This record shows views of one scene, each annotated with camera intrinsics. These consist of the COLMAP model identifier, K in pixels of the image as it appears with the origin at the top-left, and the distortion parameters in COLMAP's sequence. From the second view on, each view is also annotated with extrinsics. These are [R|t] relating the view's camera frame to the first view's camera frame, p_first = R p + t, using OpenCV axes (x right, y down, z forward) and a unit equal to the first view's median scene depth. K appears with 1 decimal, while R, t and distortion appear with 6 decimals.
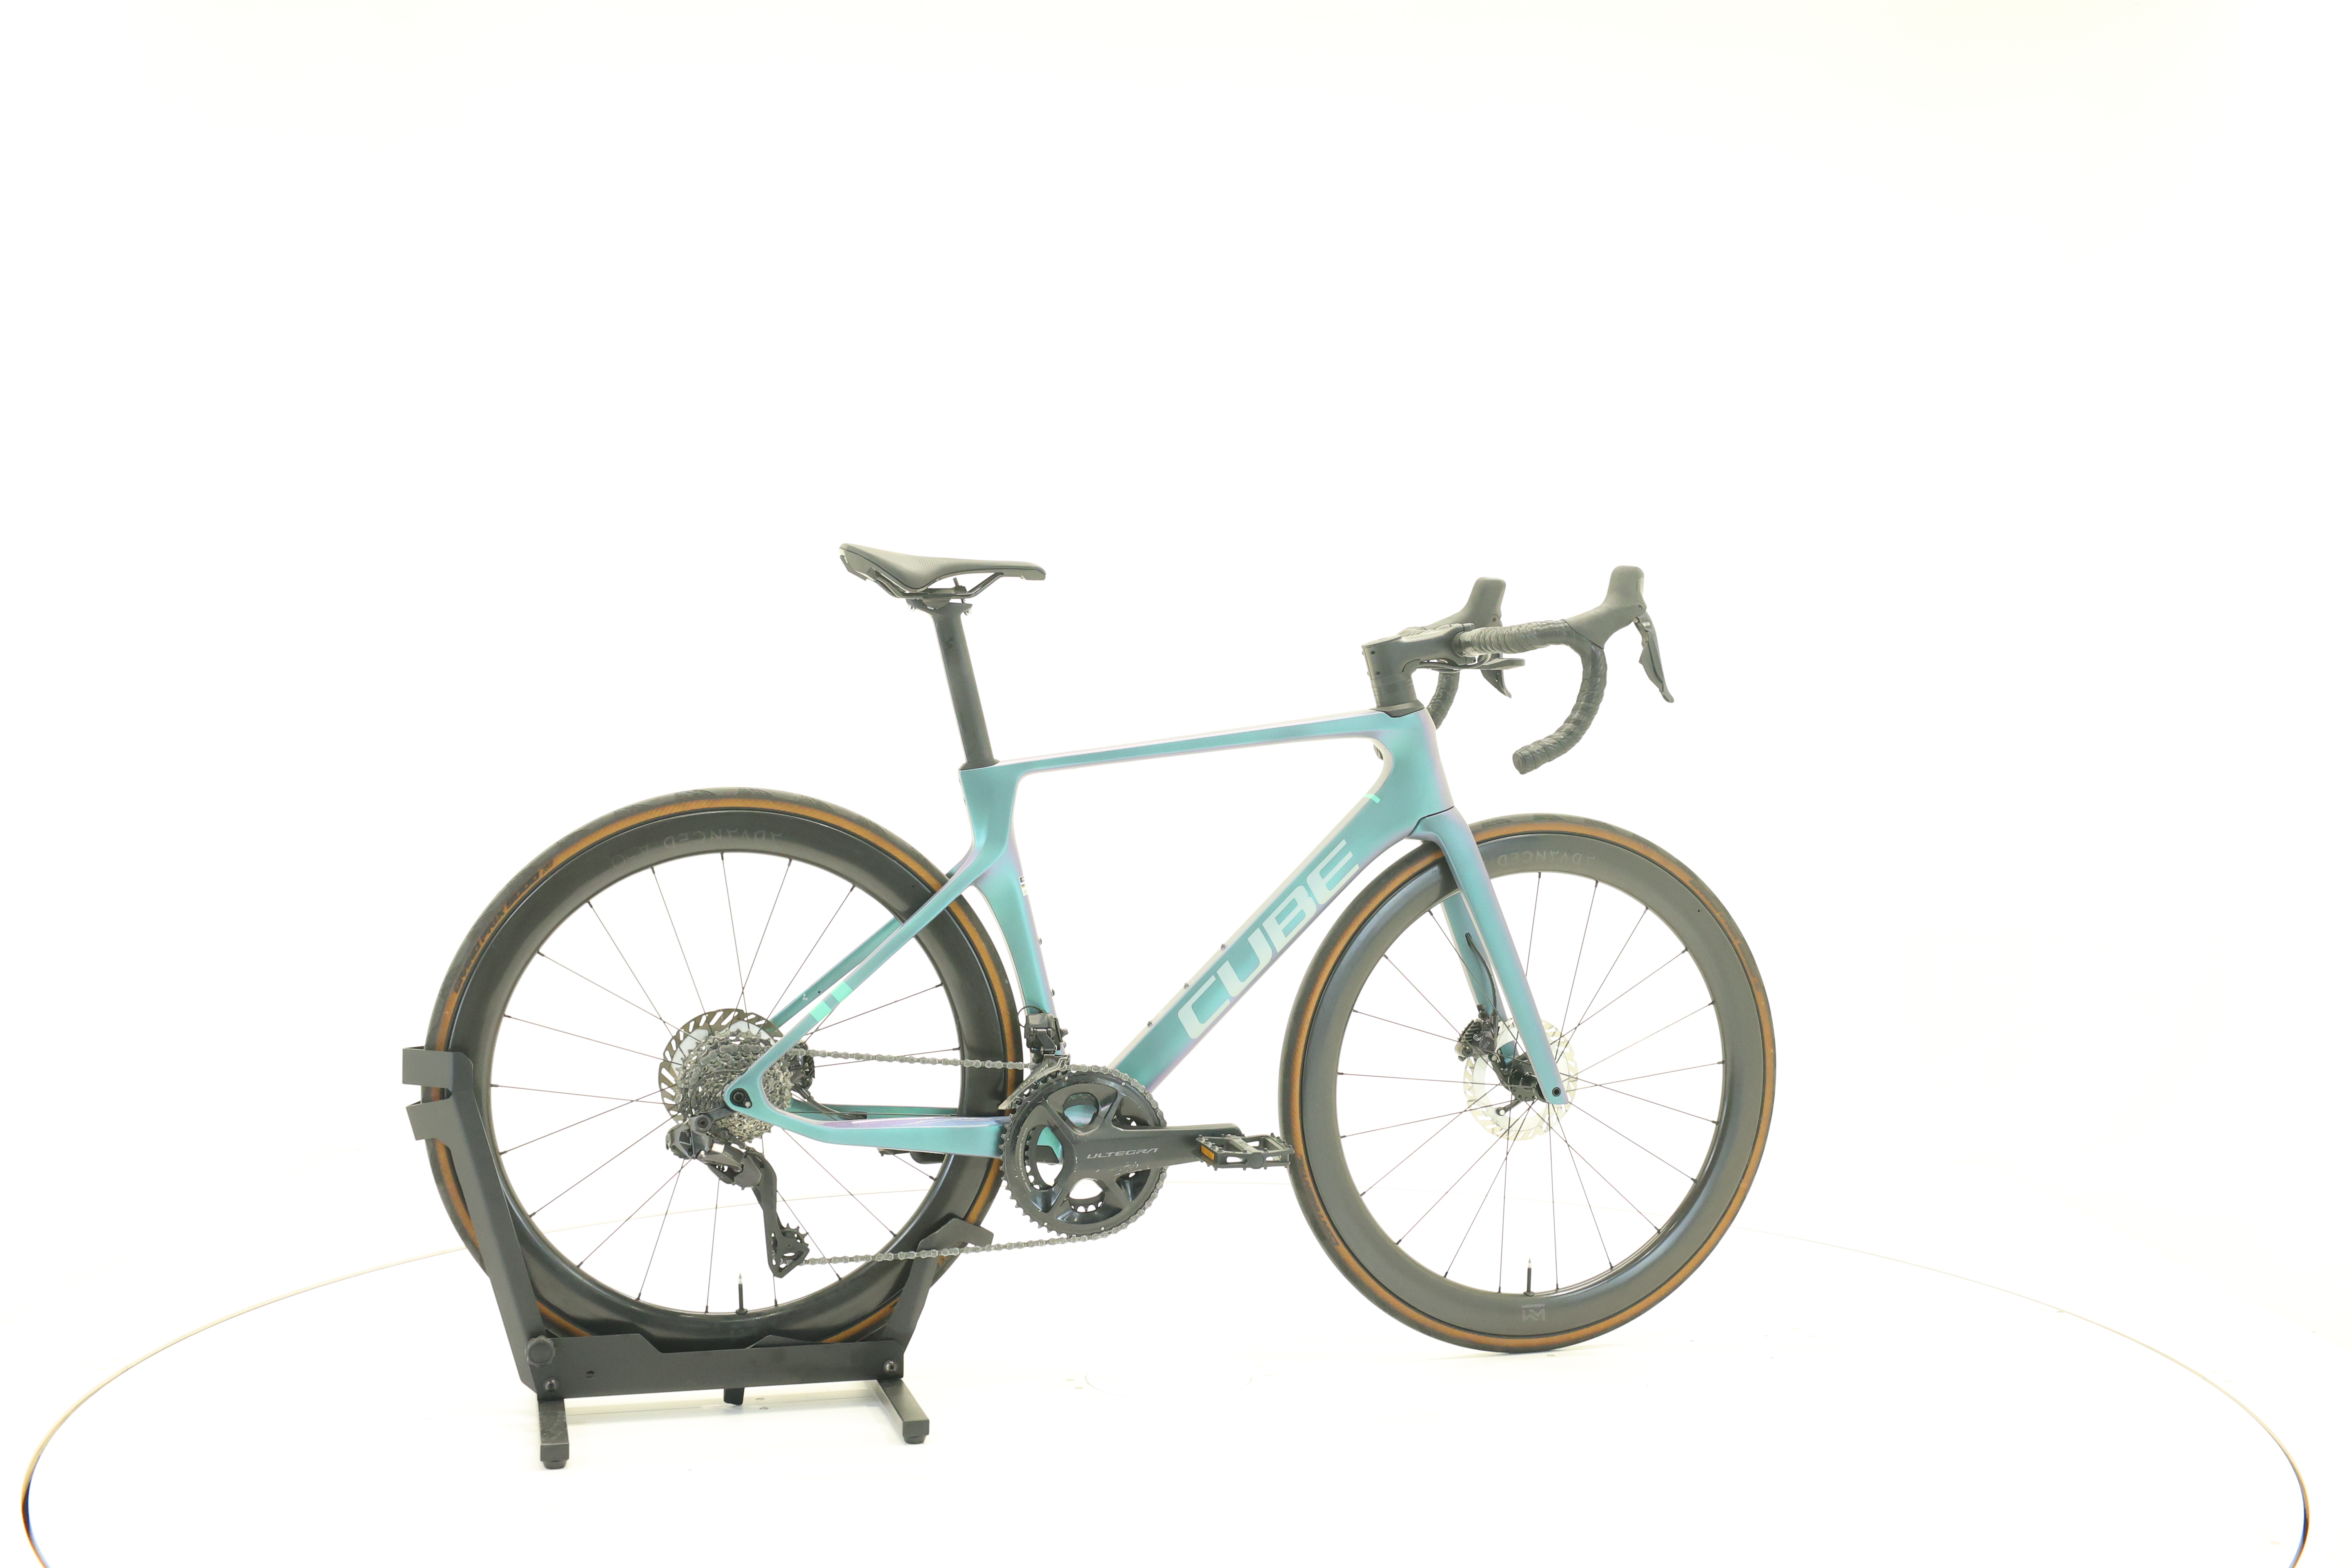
lens RADIAL K [[2468.5, 0, 1169.8], [0, 2468.5, 771.6], [0, 0, 1]] dist [0.000452, 0.000000]
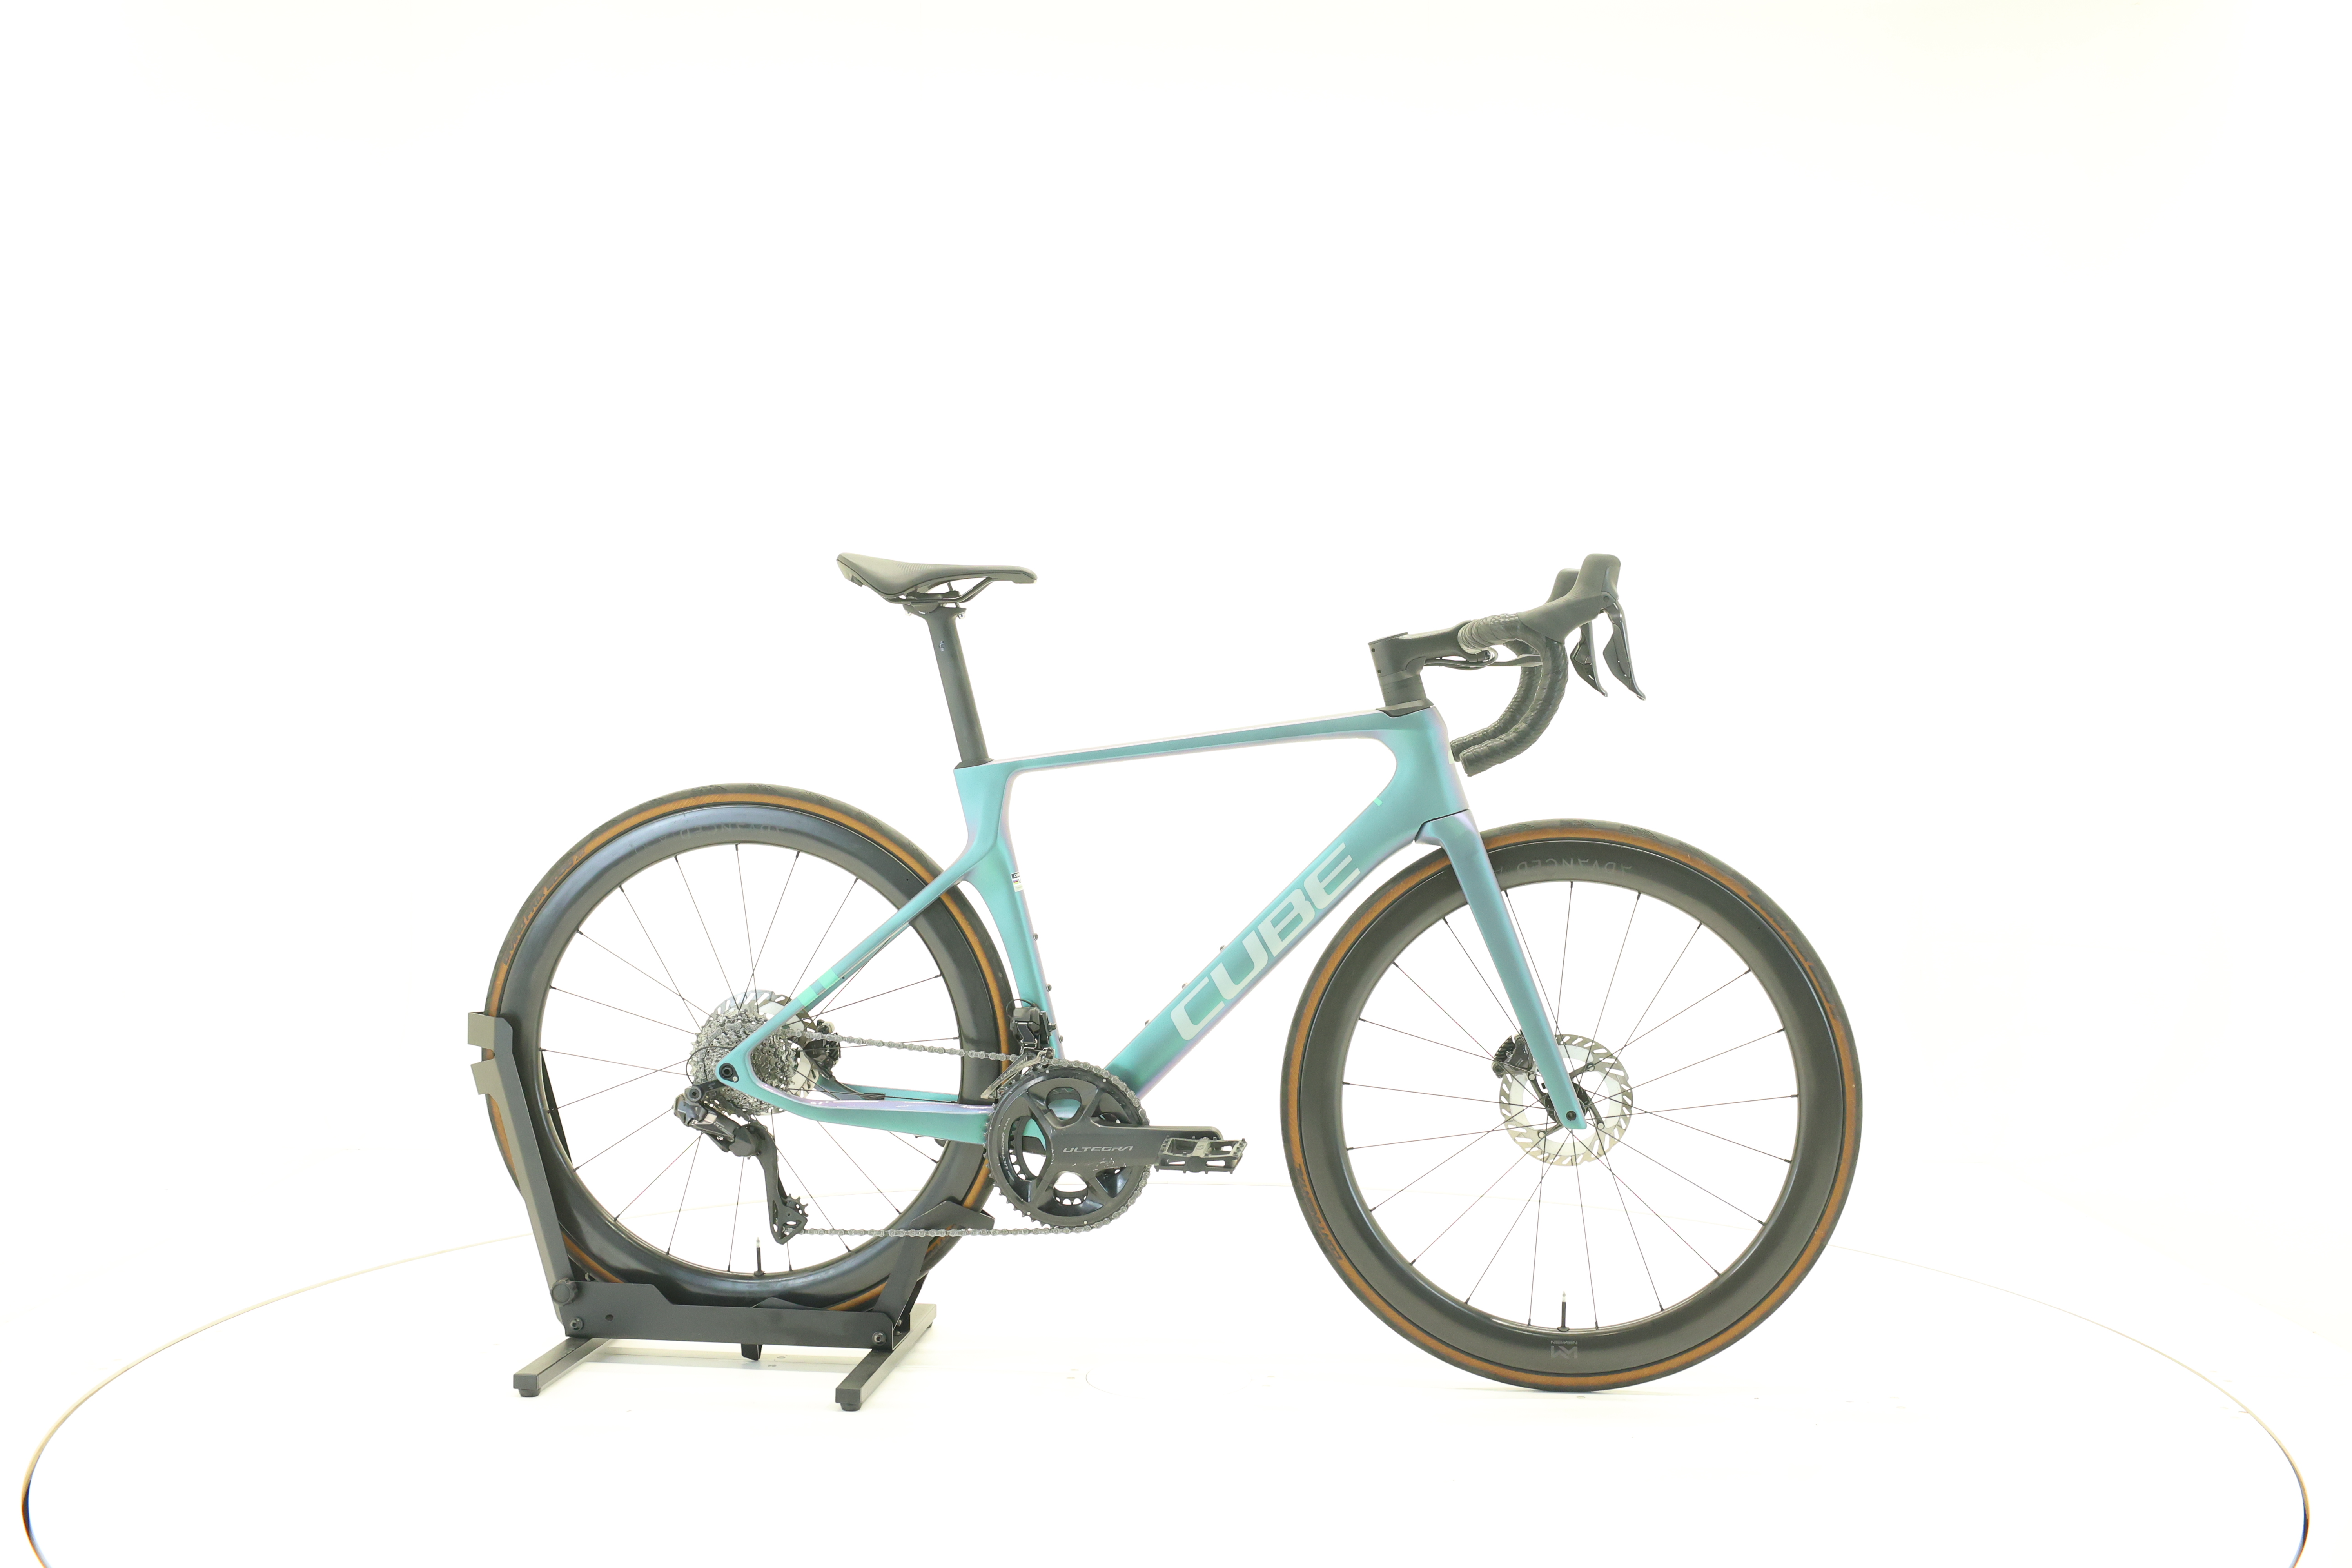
lens RADIAL K [[2468.5, 0, 1166.4], [0, 2468.5, 775.4], [0, 0, 1]] dist [0.000452, 0.000000]
pose [[0.923784, 0.006899, -0.382852, 0.390637], [-0.007299, 0.999973, 0.000406, 0.001185], [0.382845, 0.002419, 0.923809, 0.077432]]
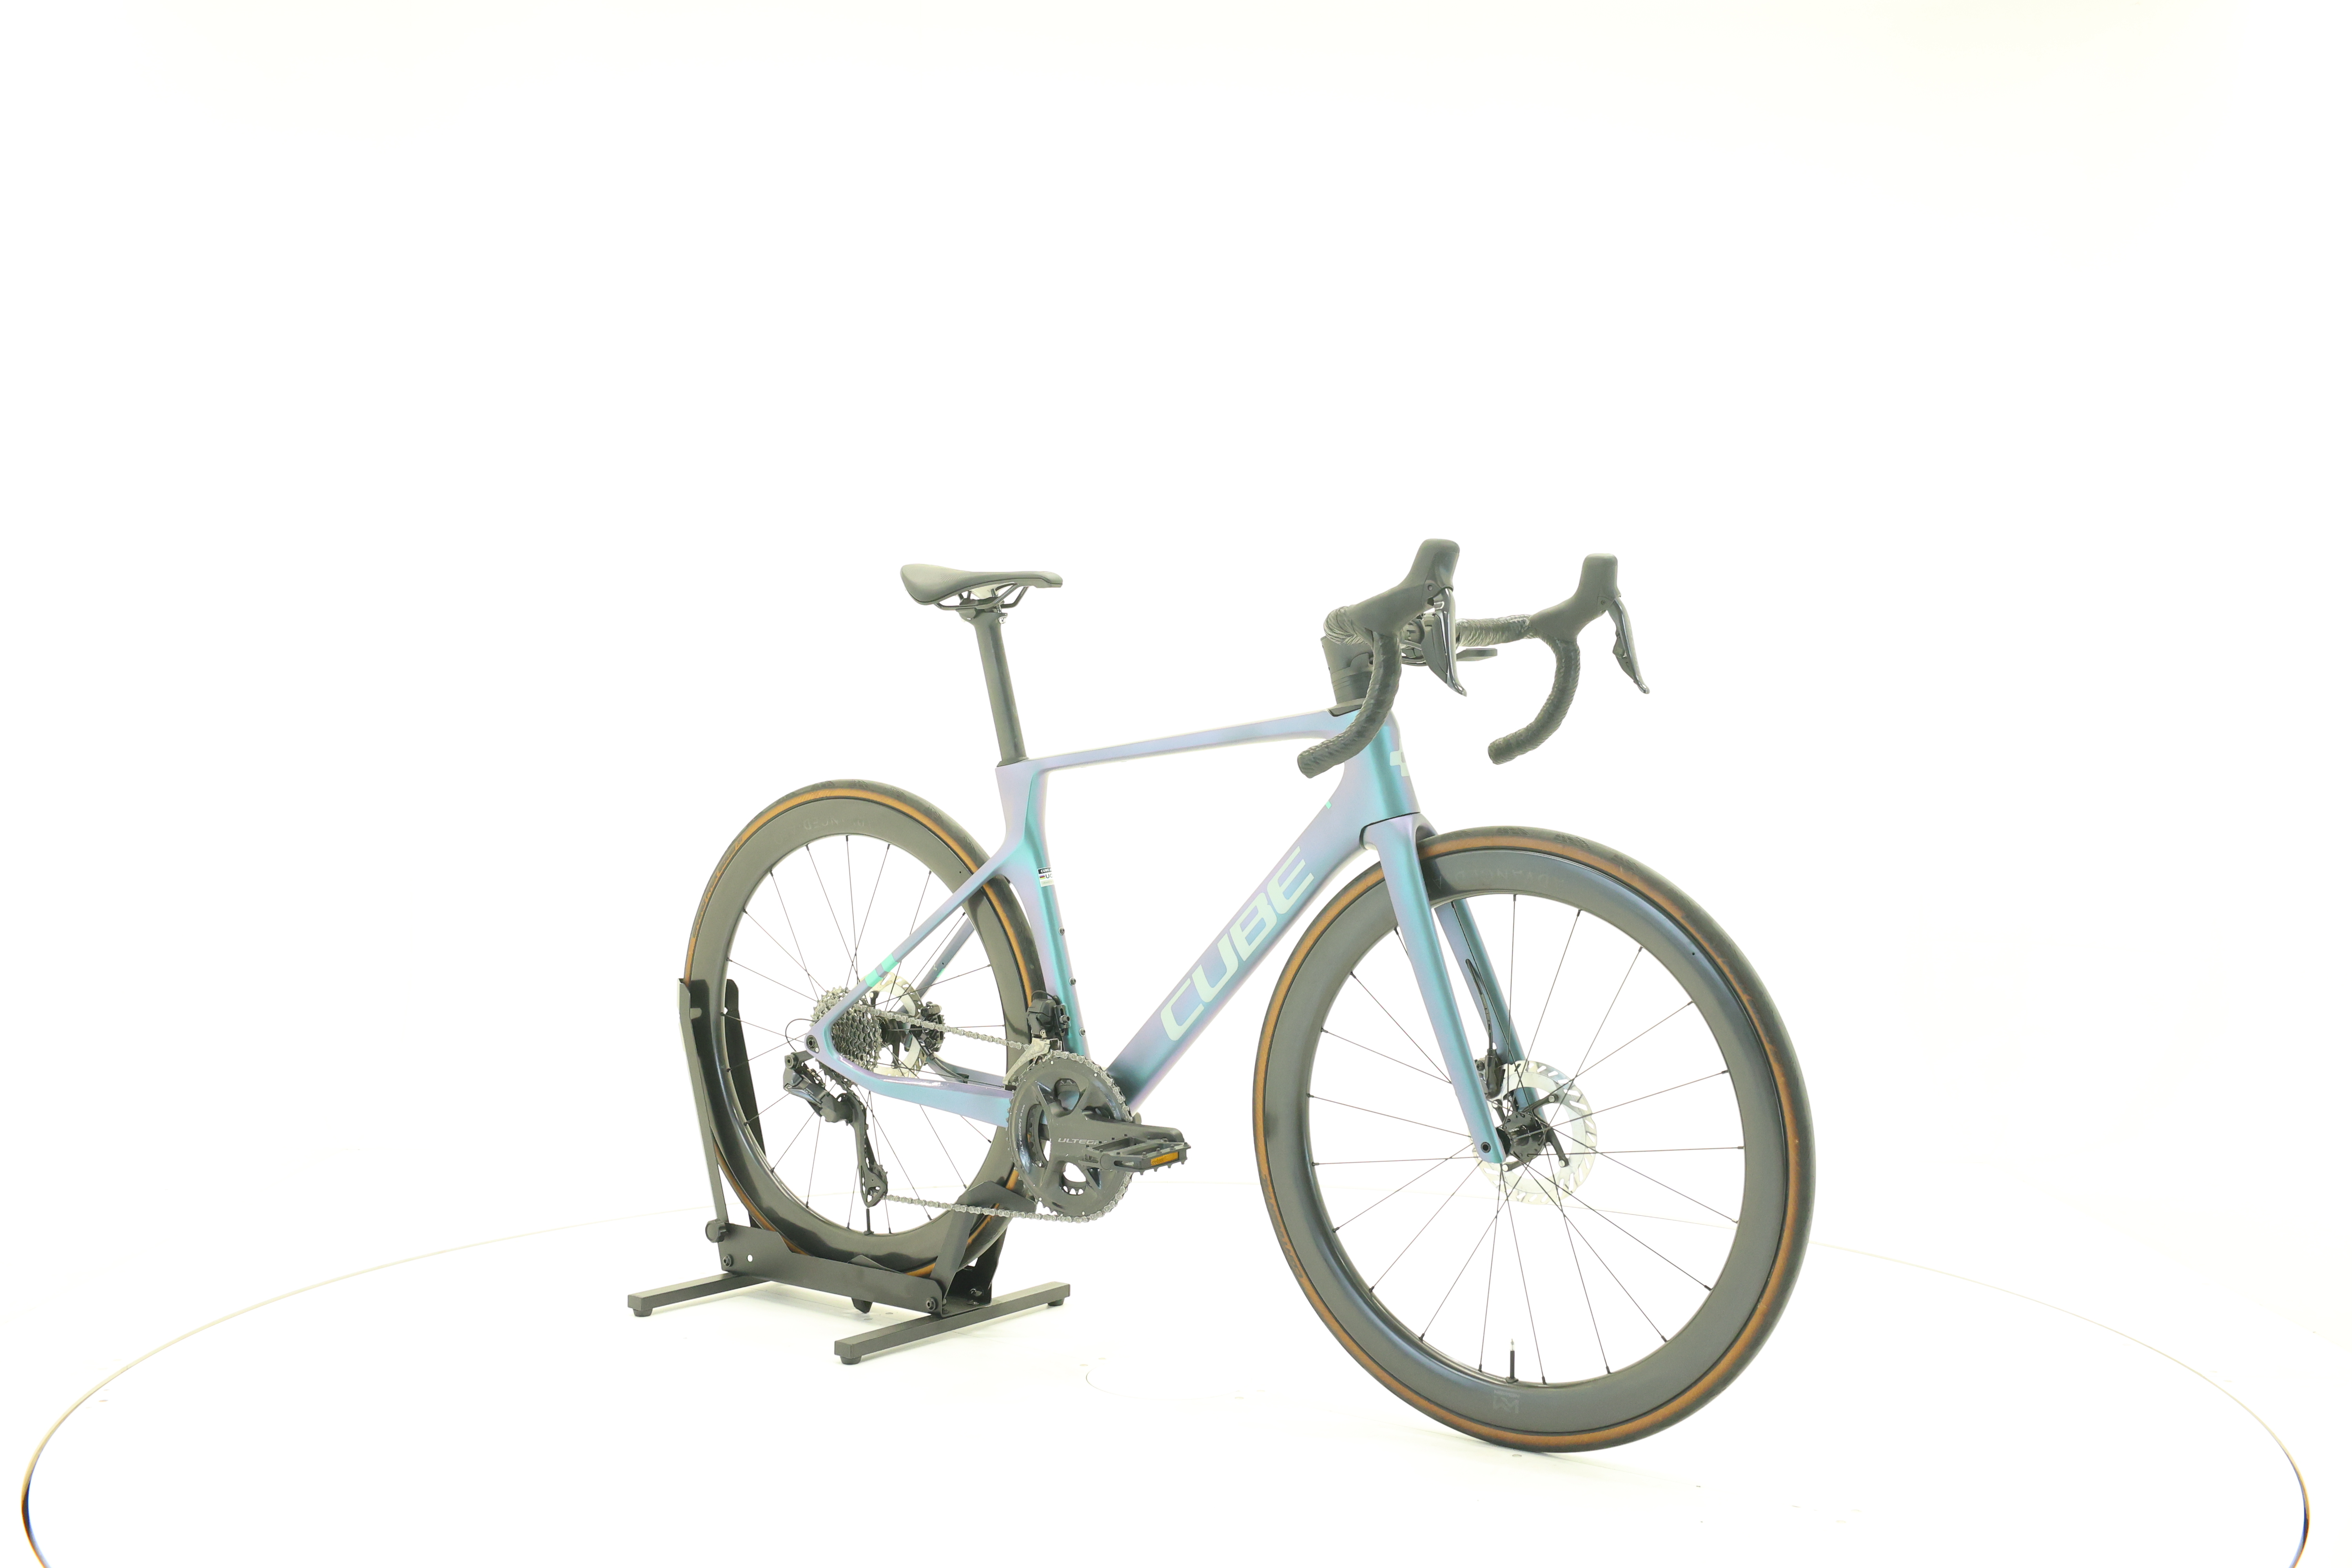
lens RADIAL K [[2468.5, 0, 1176.9], [0, 2468.5, 792.6], [0, 0, 1]] dist [0.000452, 0.000000]
pose [[0.604063, 0.018557, -0.796720, 0.816670], [-0.017877, 0.999793, 0.009733, -0.001343], [0.796736, 0.008363, 0.604270, 0.407643]]
